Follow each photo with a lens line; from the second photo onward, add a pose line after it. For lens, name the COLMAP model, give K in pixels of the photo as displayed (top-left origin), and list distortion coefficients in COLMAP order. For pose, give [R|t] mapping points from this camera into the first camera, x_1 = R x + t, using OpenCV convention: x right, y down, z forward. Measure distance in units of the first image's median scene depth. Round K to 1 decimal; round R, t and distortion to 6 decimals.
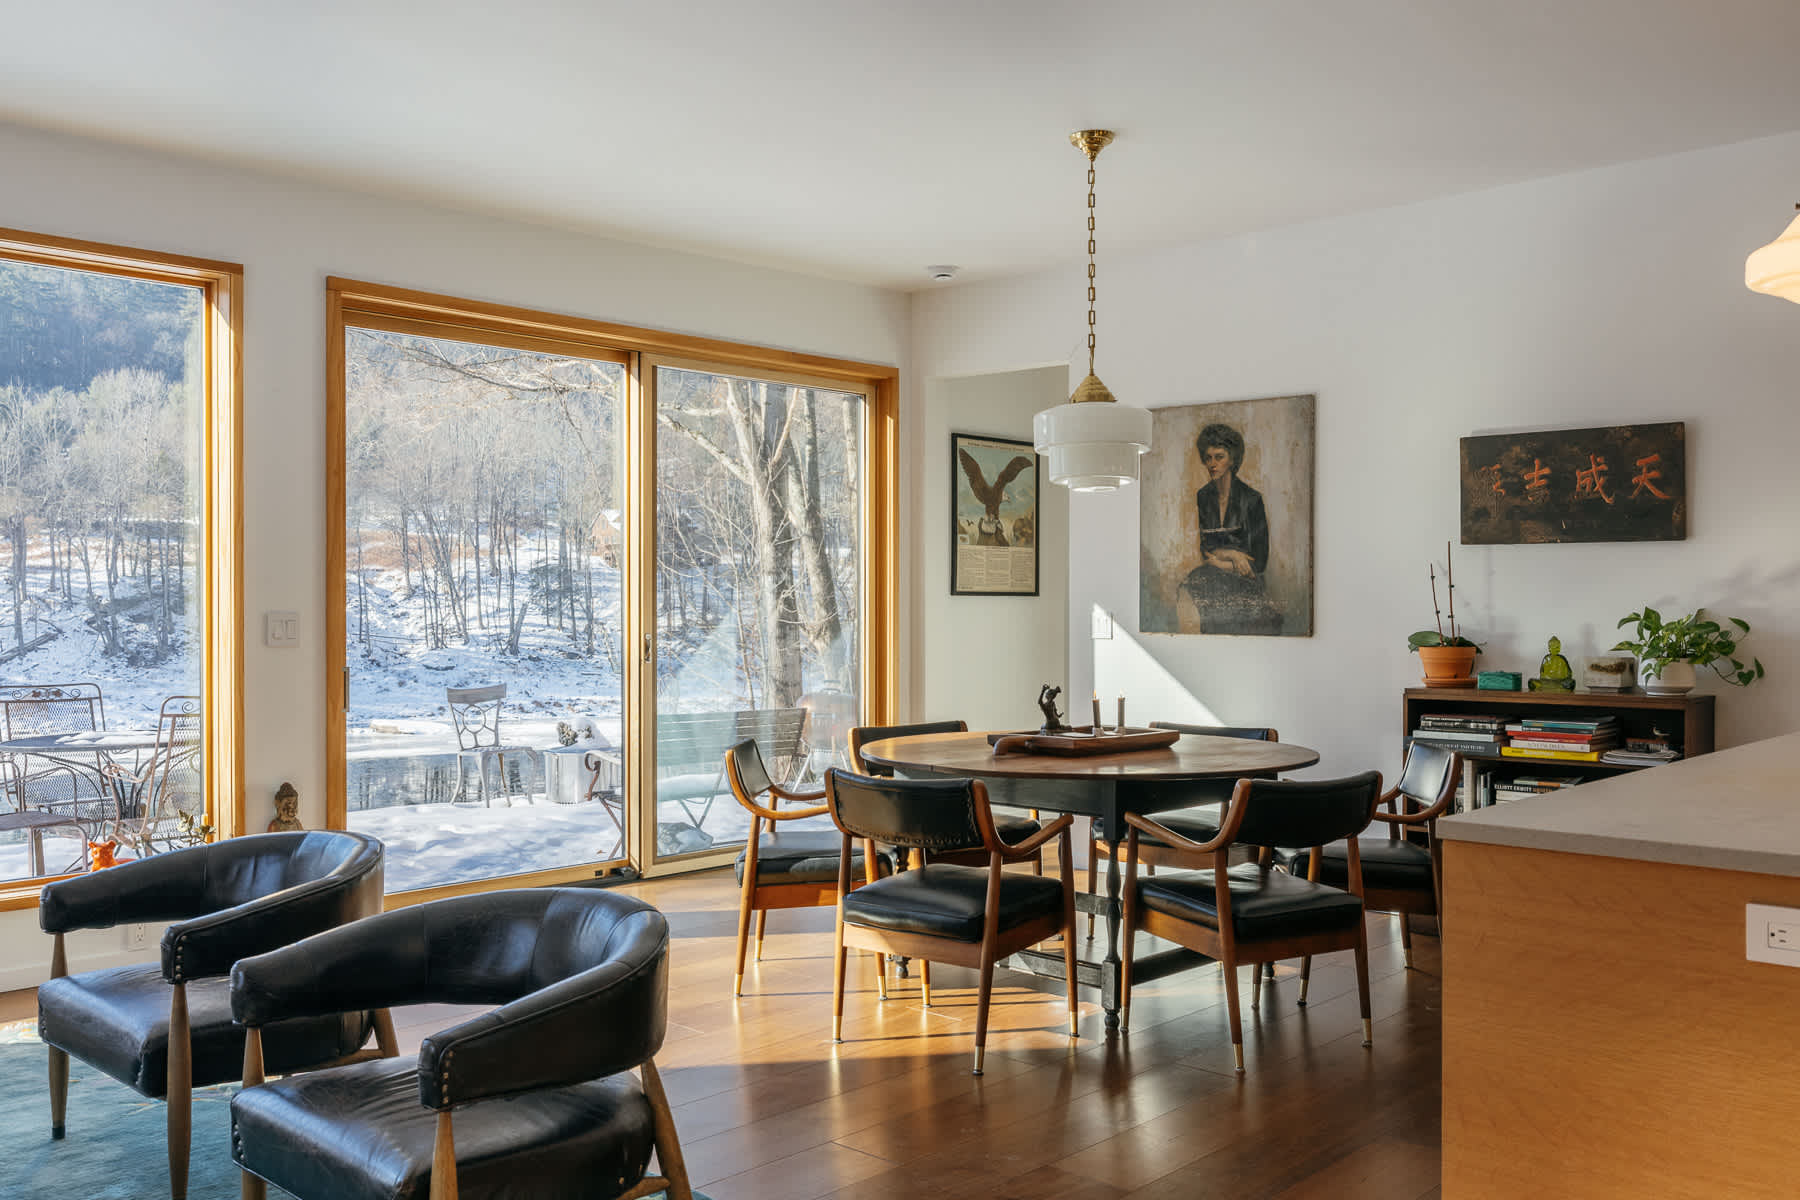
lens RADIAL K [[1537.6, 0, 900.0], [0, 1537.6, 600.0], [0, 0, 1]] dist [-0.006024, 0.007109]
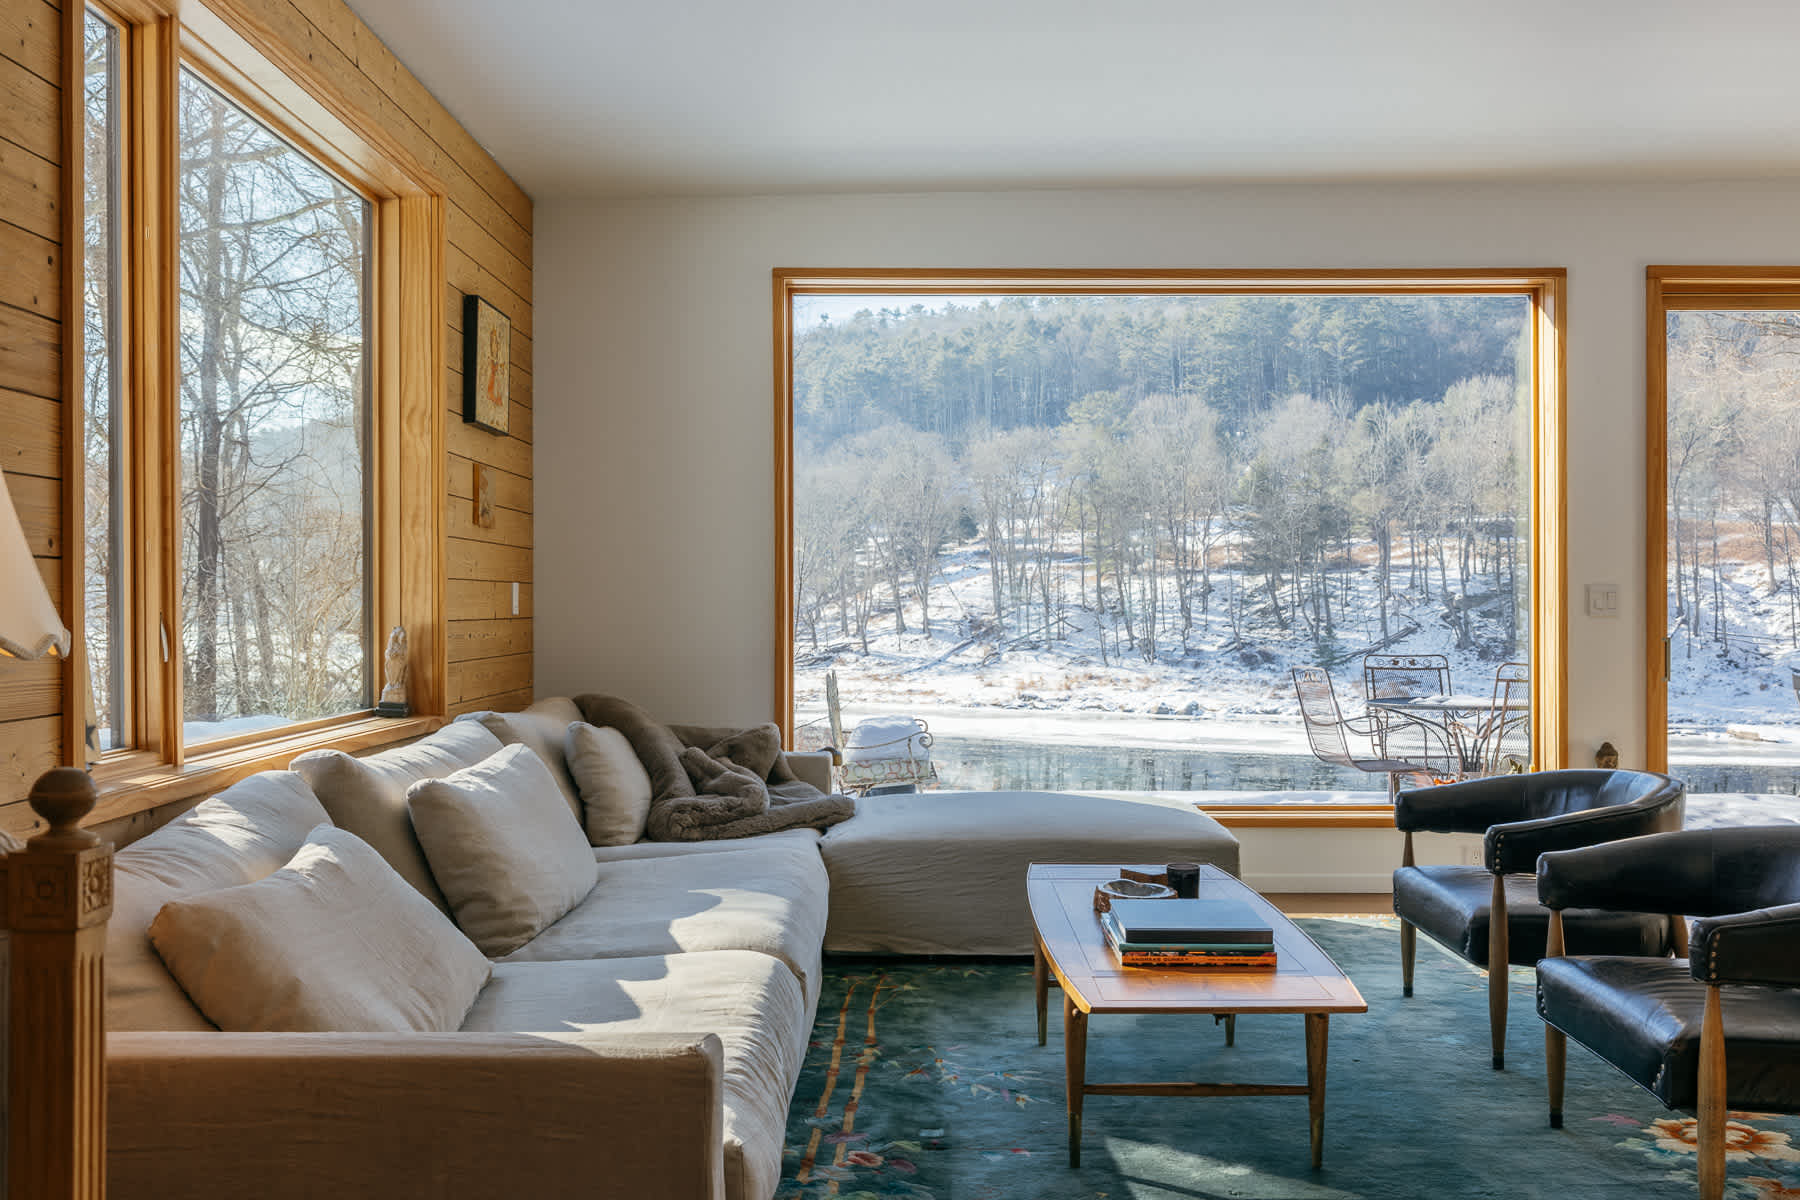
lens RADIAL K [[1537.6, 0, 900.0], [0, 1537.6, 600.0], [0, 0, 1]] dist [-0.006024, 0.007109]
pose [[0.677640, 0.000062, -0.735394, 0.038122], [0.001456, 0.999998, 0.001426, 0.011335], [0.735392, -0.002037, 0.677639, -0.062898]]
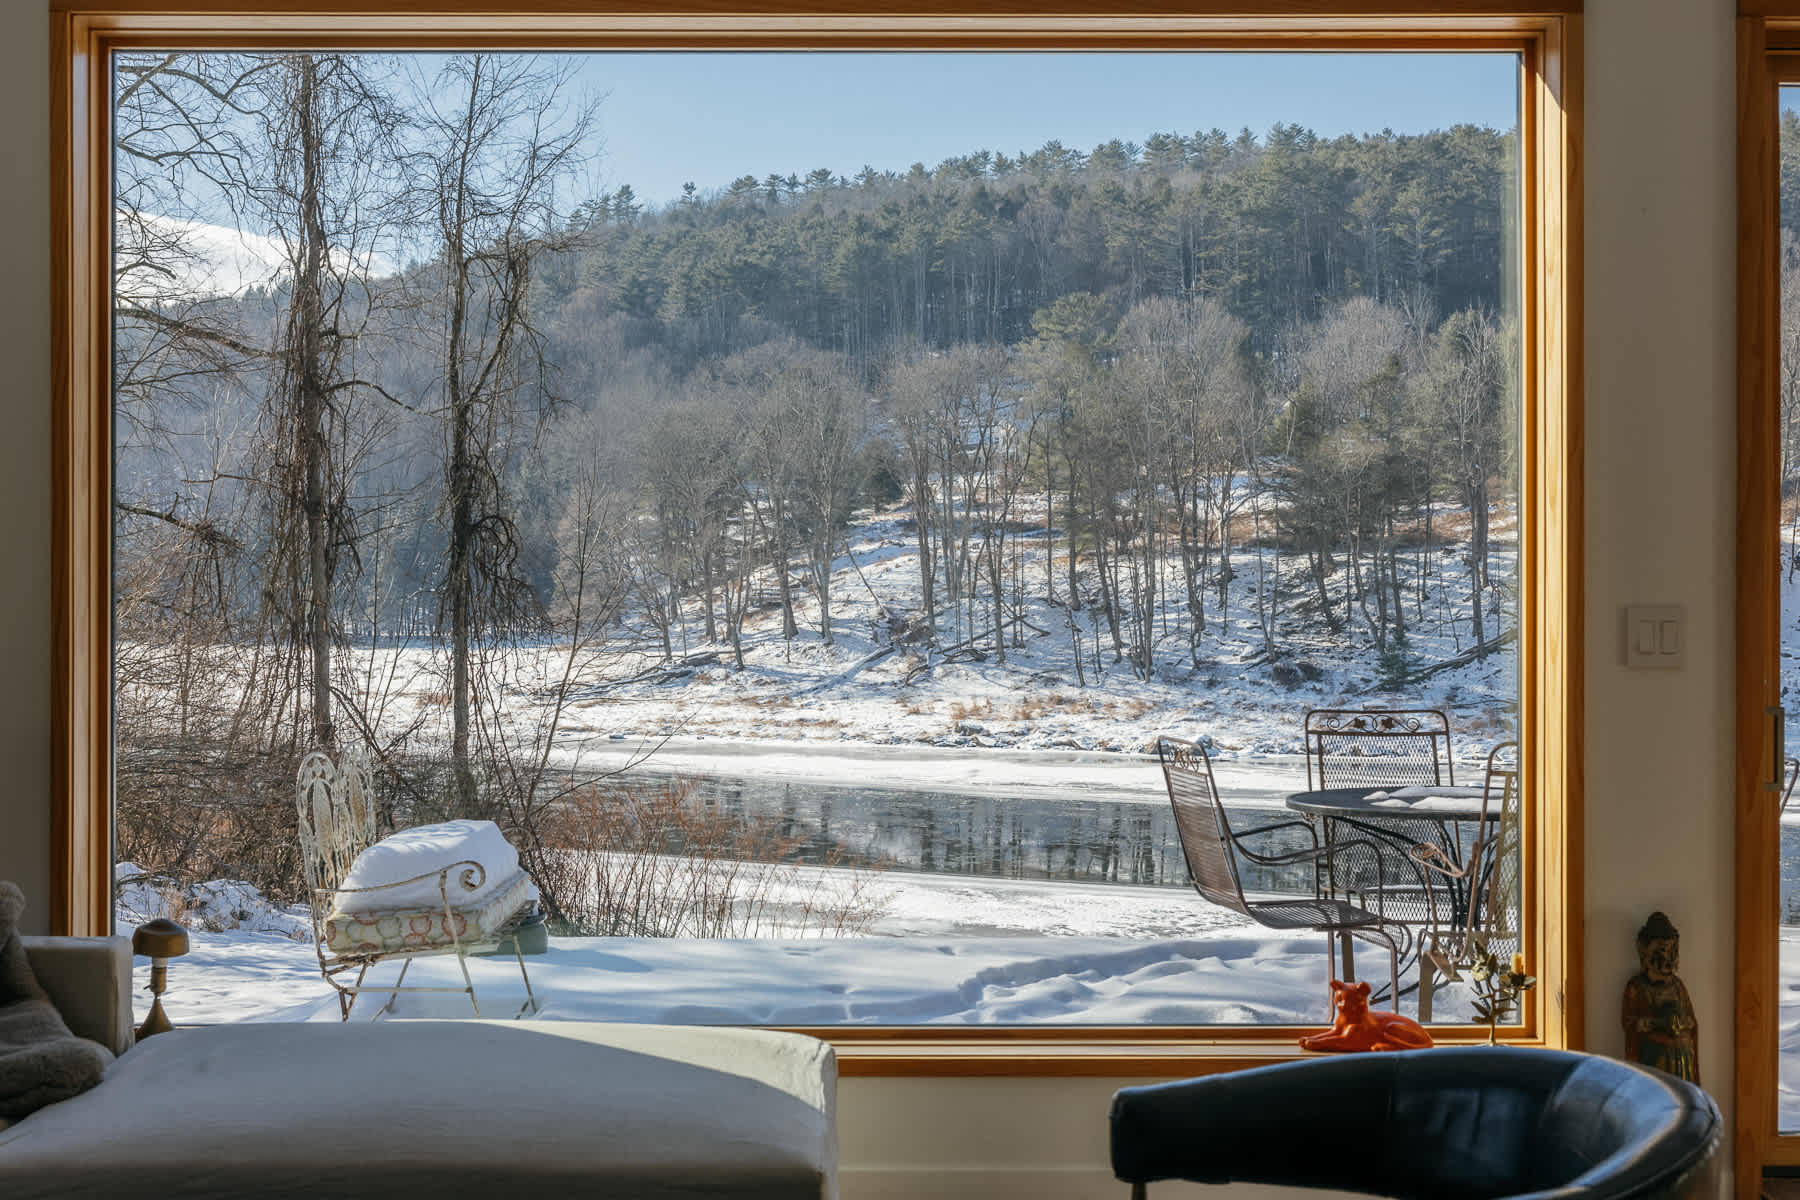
lens RADIAL K [[2181.7, 0, 814.3], [0, 2181.7, 601.4], [0, 0, 1]] dist [-0.005626, -0.032167]
pose [[0.683001, 0.003971, -0.730406, -0.022636], [0.001384, 0.999976, 0.006730, 0.000514], [0.730416, -0.005607, 0.682980, 0.162813]]
